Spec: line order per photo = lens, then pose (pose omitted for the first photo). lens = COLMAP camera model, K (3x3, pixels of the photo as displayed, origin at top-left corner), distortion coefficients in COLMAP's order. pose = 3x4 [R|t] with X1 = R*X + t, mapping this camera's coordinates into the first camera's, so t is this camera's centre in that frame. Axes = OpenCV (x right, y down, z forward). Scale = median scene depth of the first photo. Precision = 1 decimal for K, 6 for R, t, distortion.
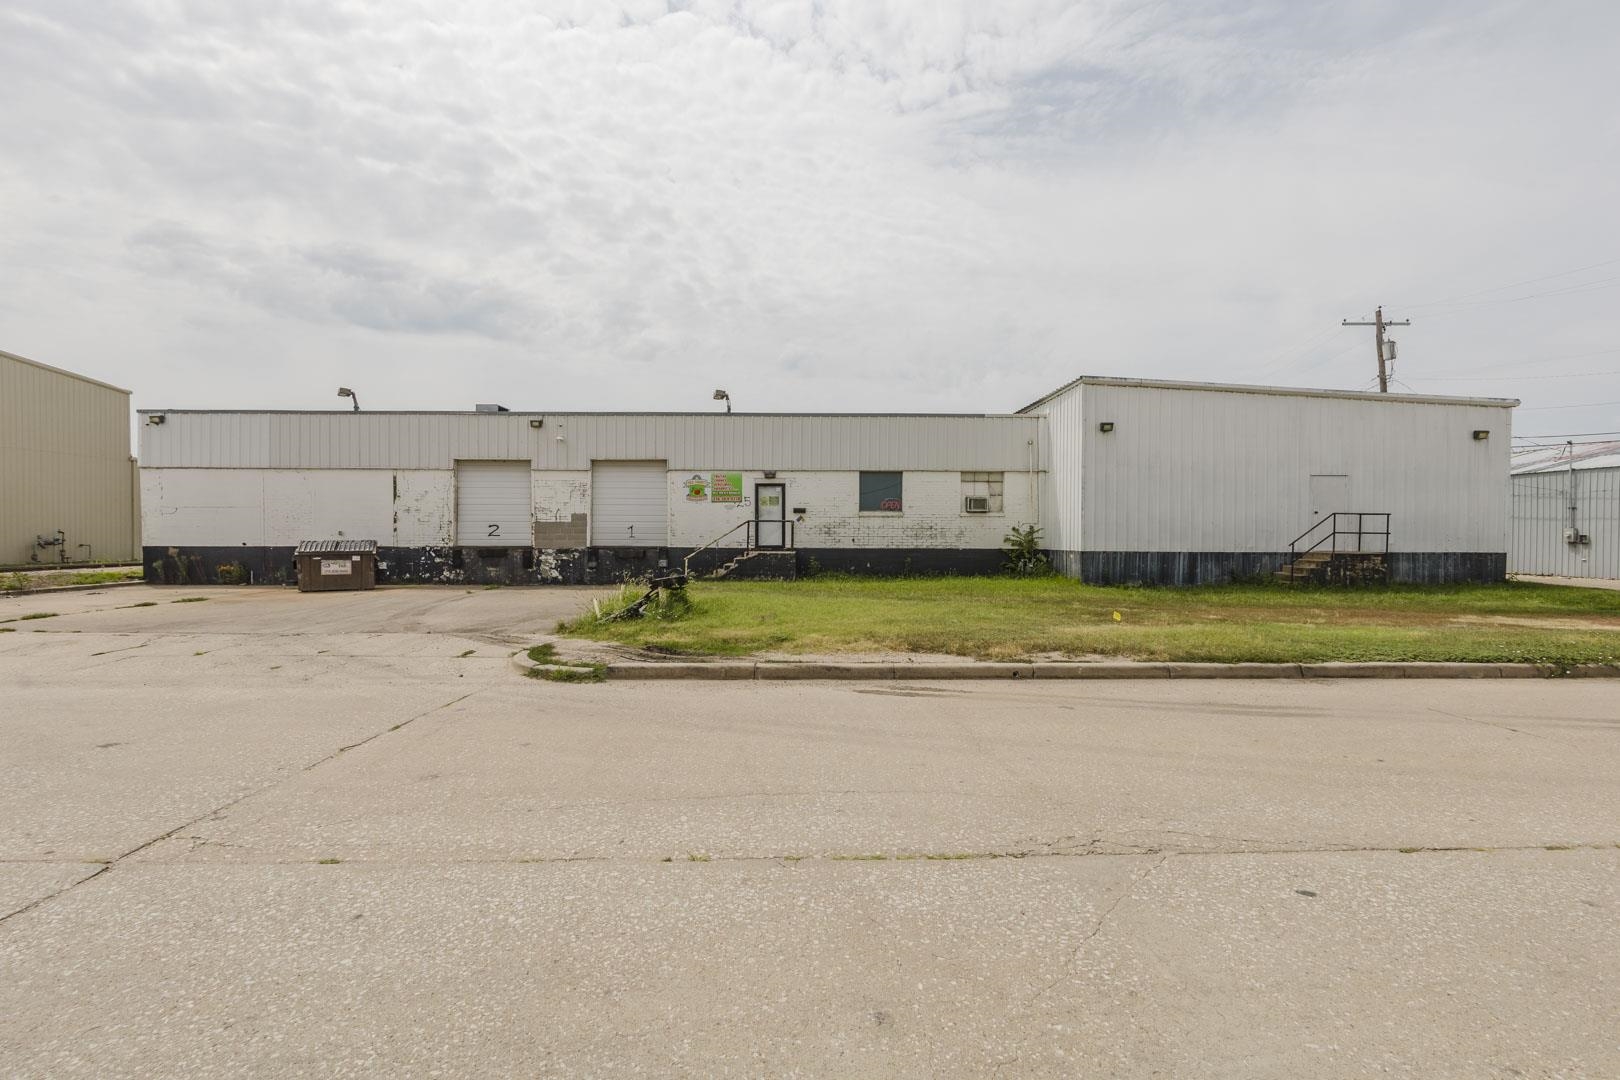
lens RADIAL K [[739.1, 0, 810.0], [0, 739.1, 540.0], [0, 0, 1]] dist [-0.004042, -0.000195]
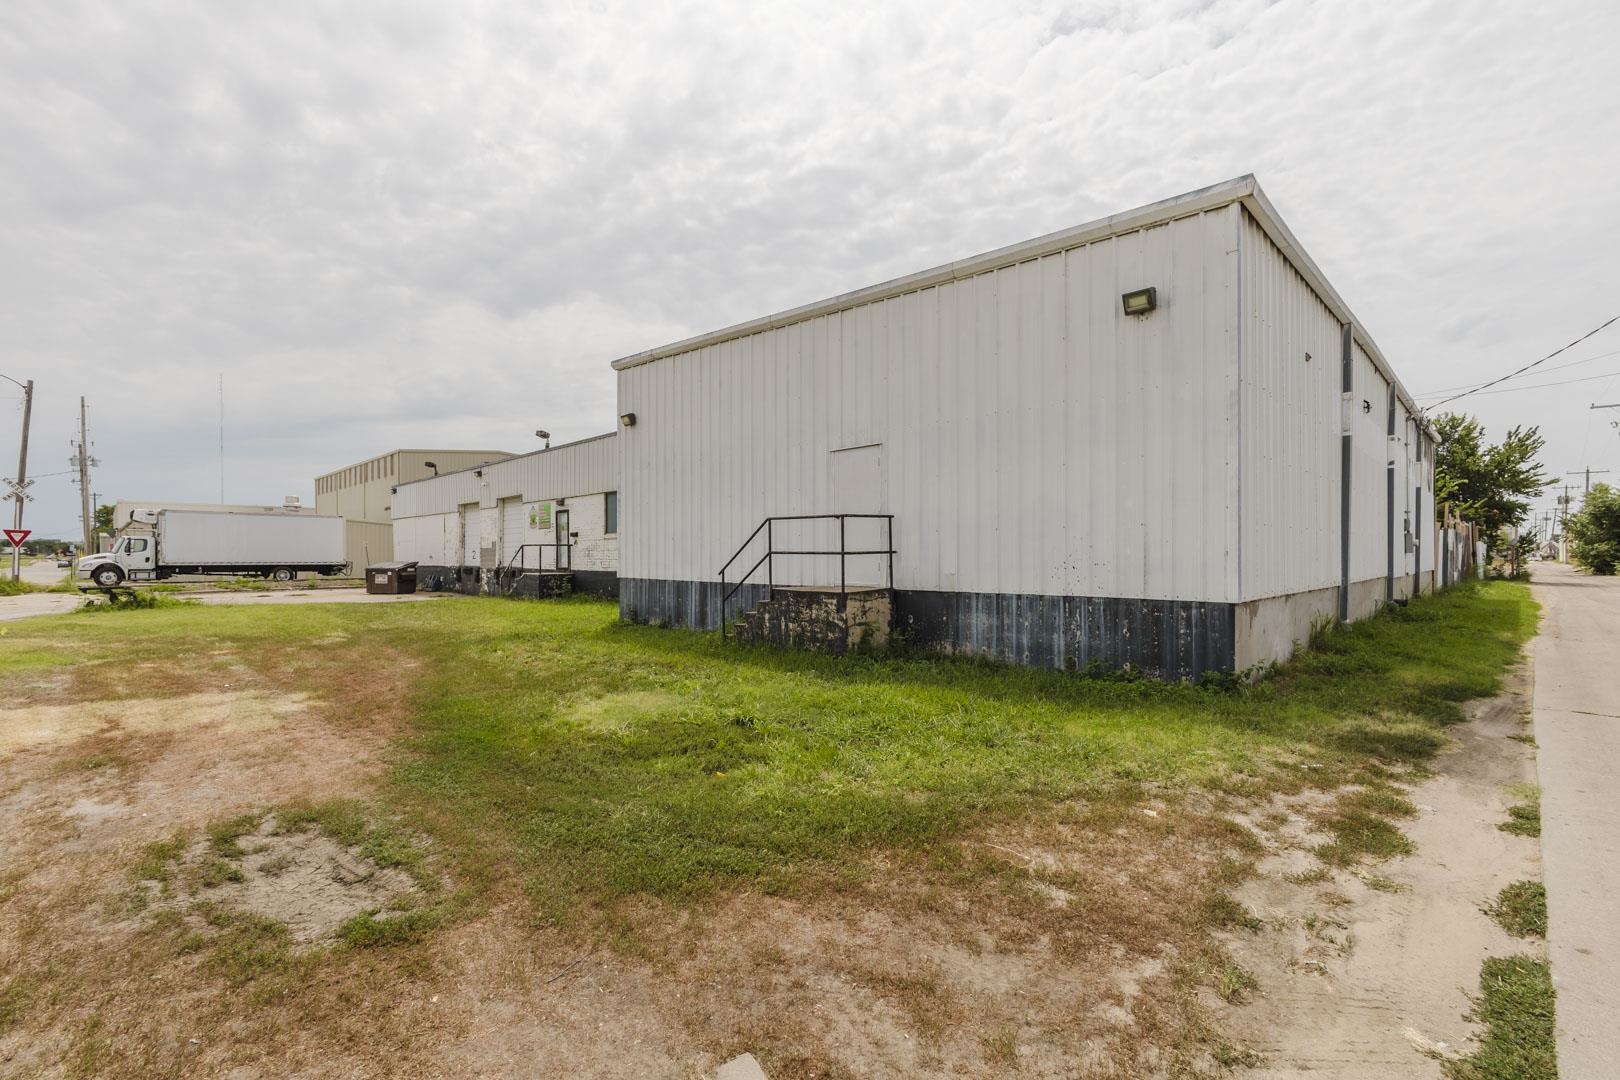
lens RADIAL K [[700.9, 0, 863.6], [0, 700.9, 535.9], [0, 0, 1]] dist [-0.000699, -0.000038]
pose [[0.711429, -0.023387, -0.702369, 0.999590], [-0.004220, 0.999286, -0.037548, -0.002032], [0.702746, 0.029677, 0.710822, 0.589019]]
